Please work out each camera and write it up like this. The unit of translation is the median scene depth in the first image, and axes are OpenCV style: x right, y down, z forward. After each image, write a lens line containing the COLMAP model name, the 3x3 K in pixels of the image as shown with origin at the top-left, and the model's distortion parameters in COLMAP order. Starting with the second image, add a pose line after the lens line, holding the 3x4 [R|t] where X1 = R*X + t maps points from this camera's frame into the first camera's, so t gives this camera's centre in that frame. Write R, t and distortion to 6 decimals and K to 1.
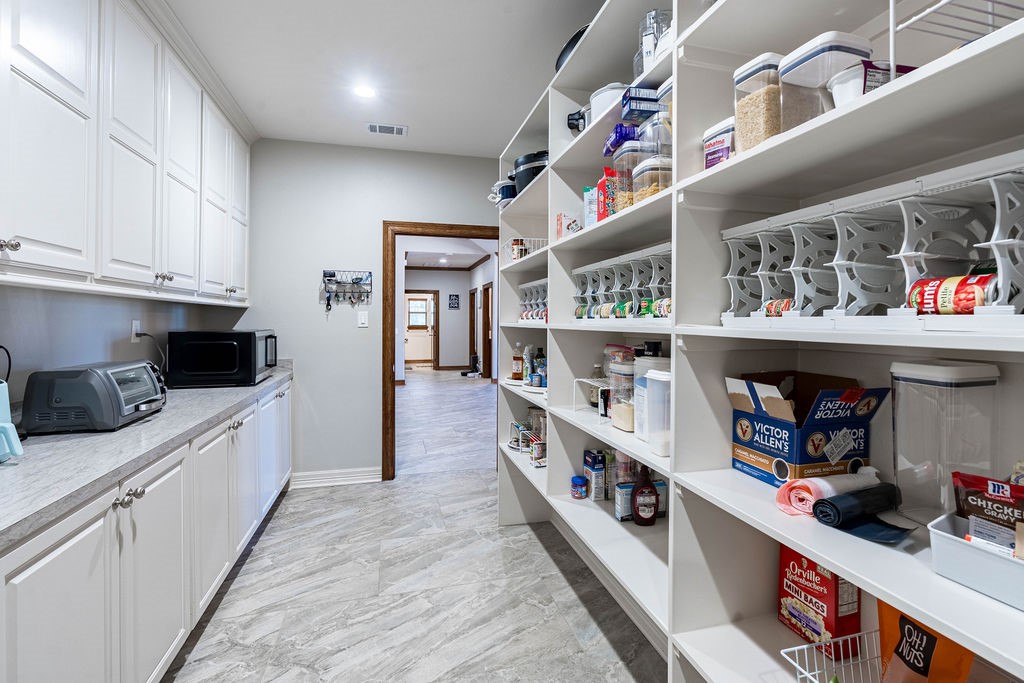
lens RADIAL K [[466.6, 0, 512.4], [0, 466.6, 323.7], [0, 0, 1]] dist [0.000280, 0.000137]
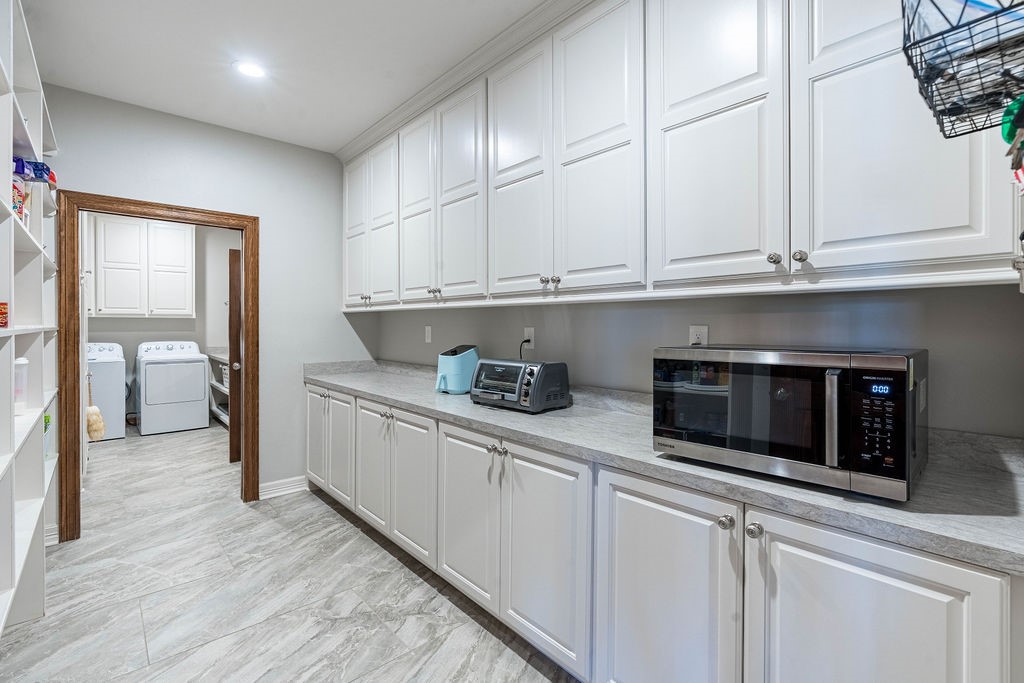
lens RADIAL K [[466.6, 0, 512.4], [0, 466.6, 323.7], [0, 0, 1]] dist [0.000280, 0.000137]
pose [[-0.893905, -0.001822, -0.448253, -0.273976], [-0.002763, 0.999995, 0.001445, -0.012331], [0.448248, 0.002530, -0.893906, 2.008874]]
